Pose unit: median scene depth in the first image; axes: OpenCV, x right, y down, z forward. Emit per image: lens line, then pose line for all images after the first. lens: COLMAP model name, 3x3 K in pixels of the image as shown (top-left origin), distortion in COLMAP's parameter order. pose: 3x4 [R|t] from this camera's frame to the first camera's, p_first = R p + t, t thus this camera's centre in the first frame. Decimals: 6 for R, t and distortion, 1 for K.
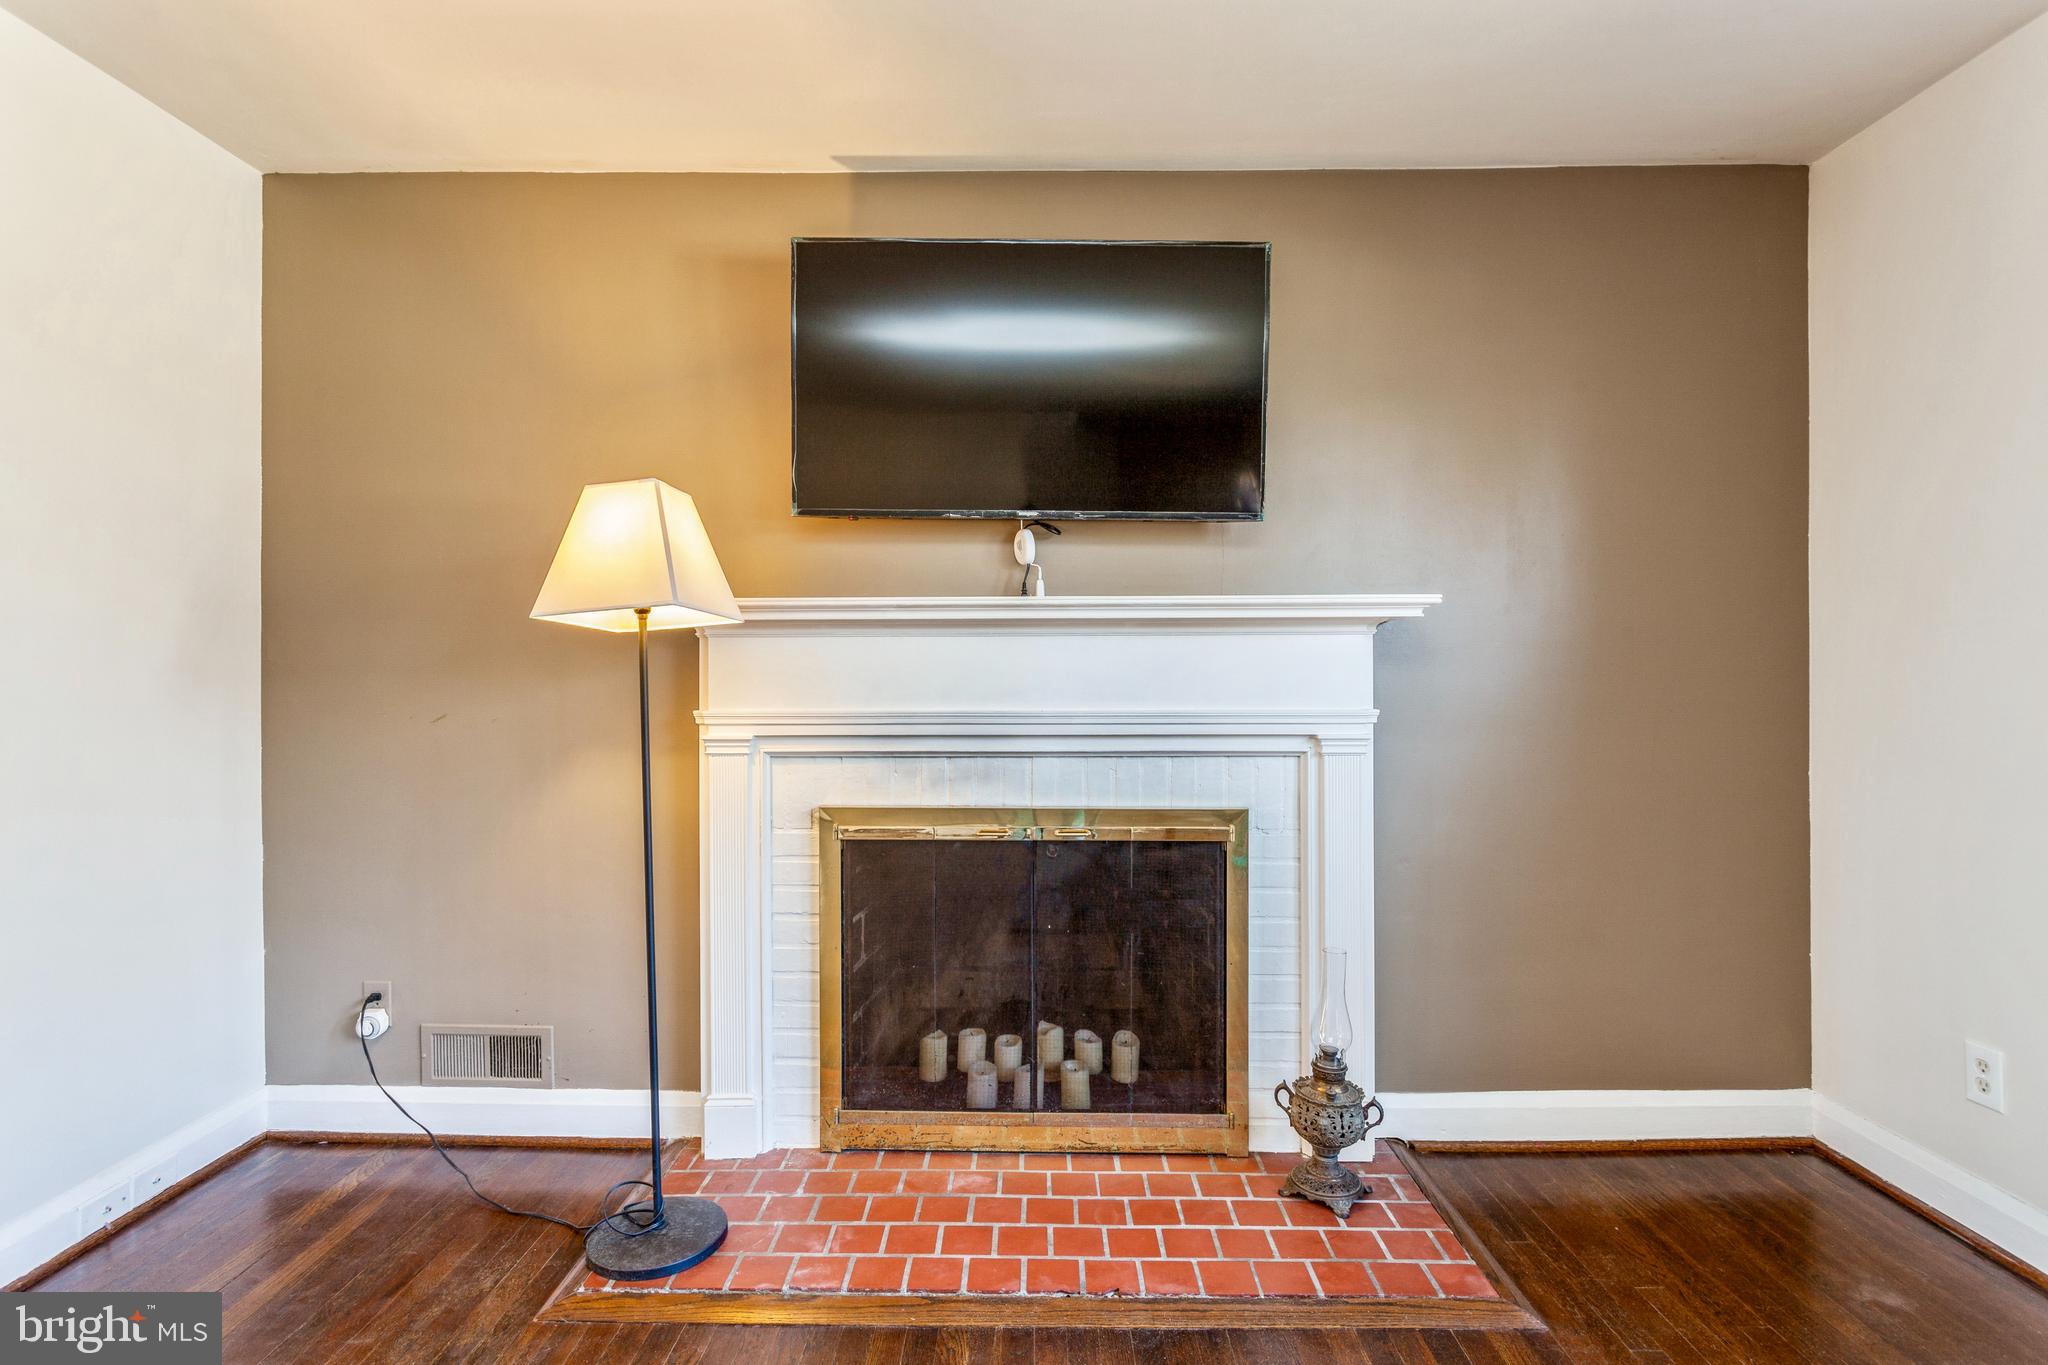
lens RADIAL K [[1043.4, 0, 1024.0], [0, 1043.4, 682.5], [0, 0, 1]] dist [-0.003968, 0.000567]
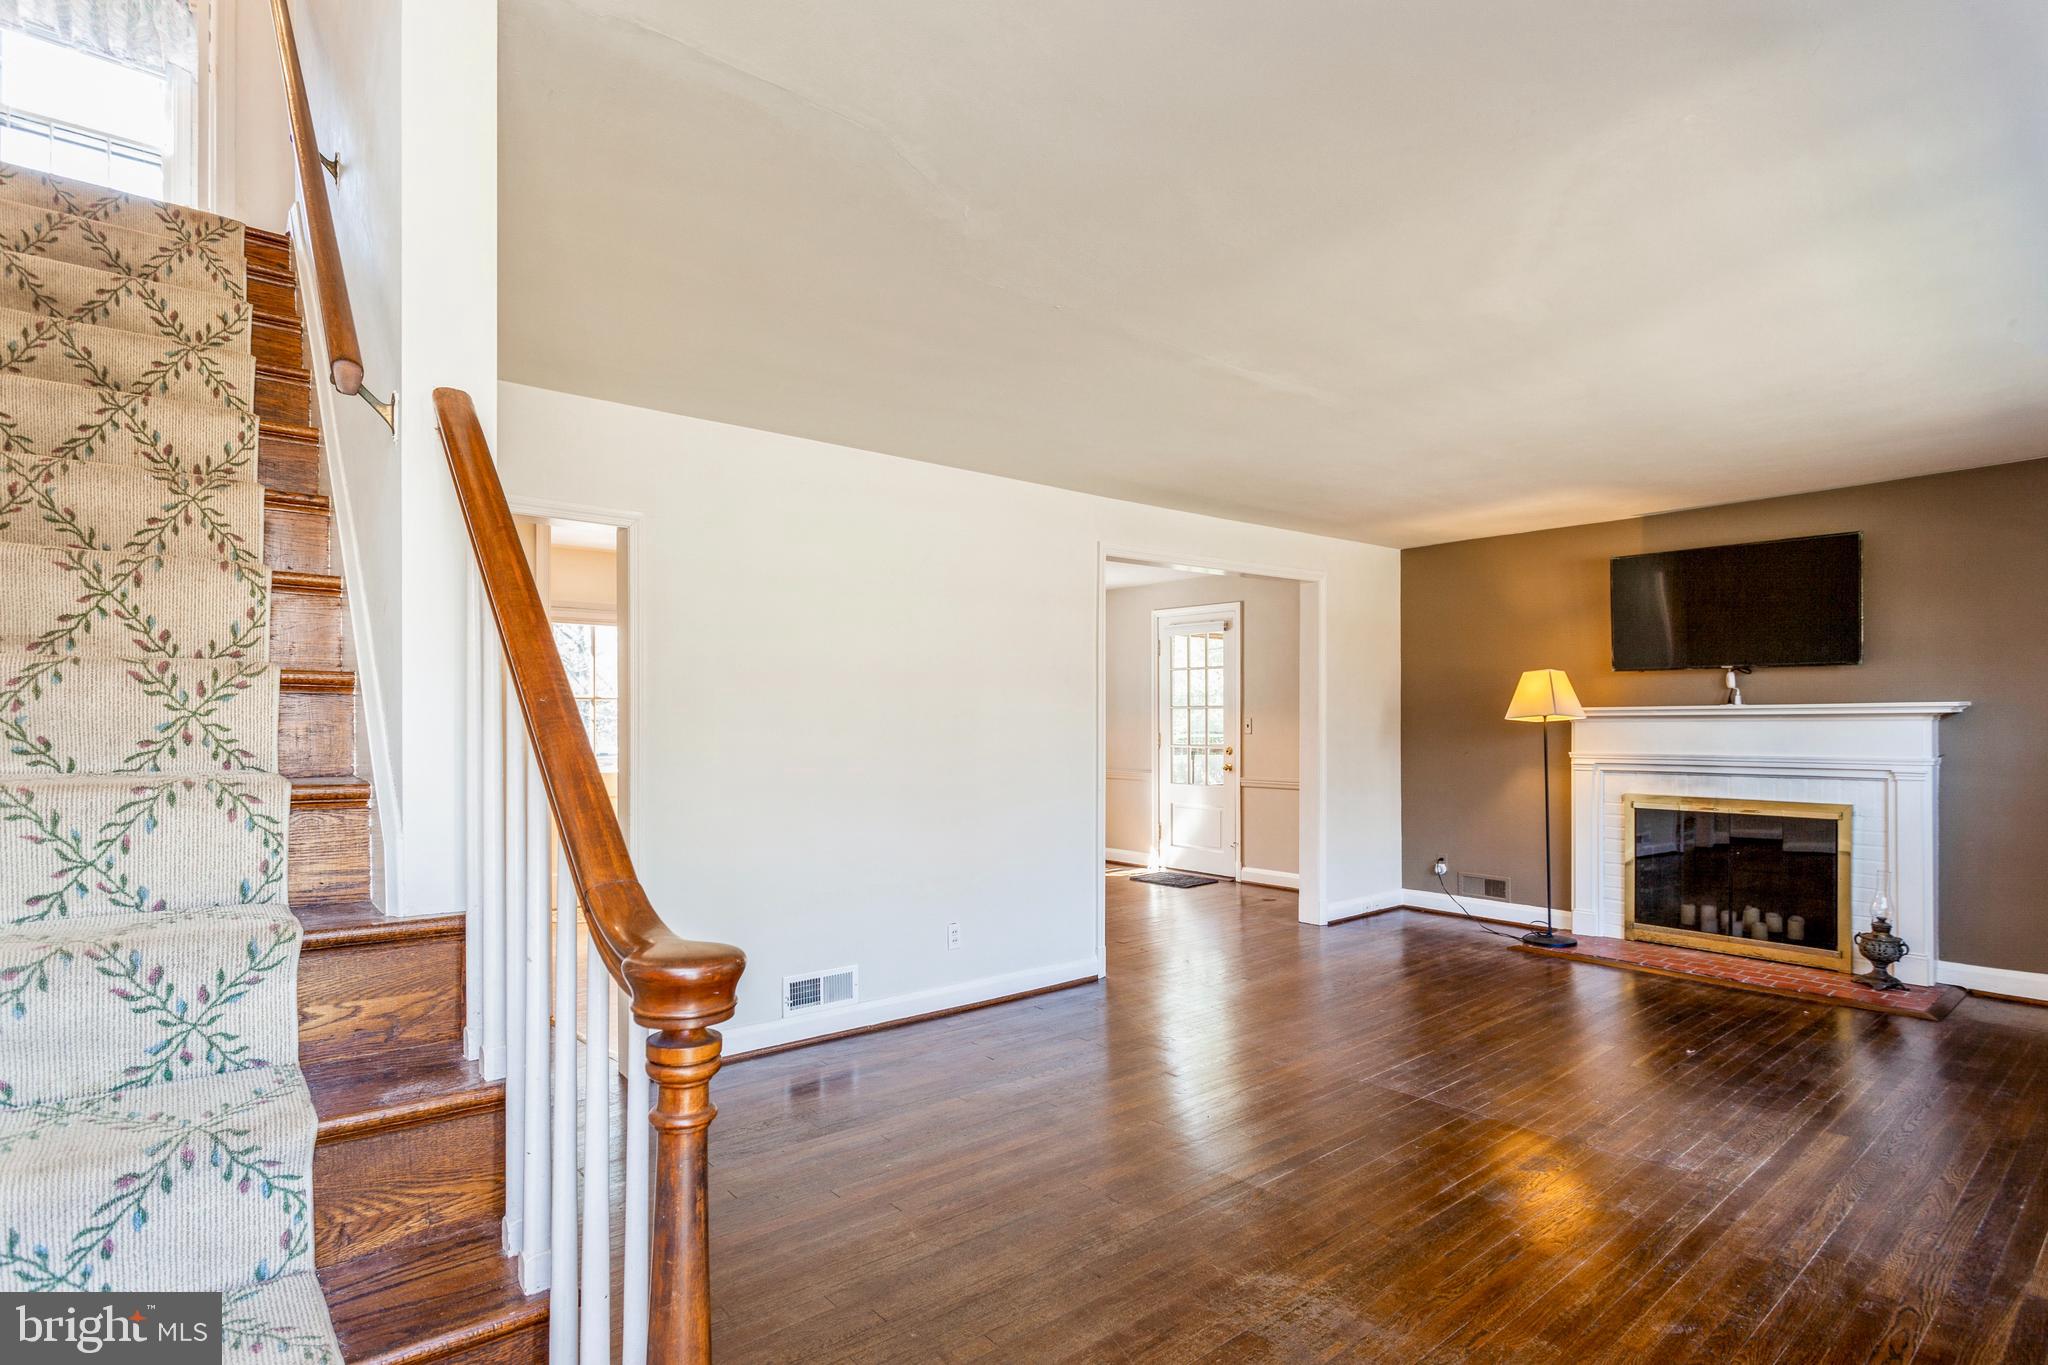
lens RADIAL K [[1037.2, 0, 1016.8], [0, 1037.2, 719.7], [0, 0, 1]] dist [-0.002539, -0.000219]
pose [[0.658409, -0.002789, -0.752656, 0.664690], [0.001774, 0.999996, -0.002155, -0.046847], [0.752659, 0.000084, 0.658411, -1.584542]]
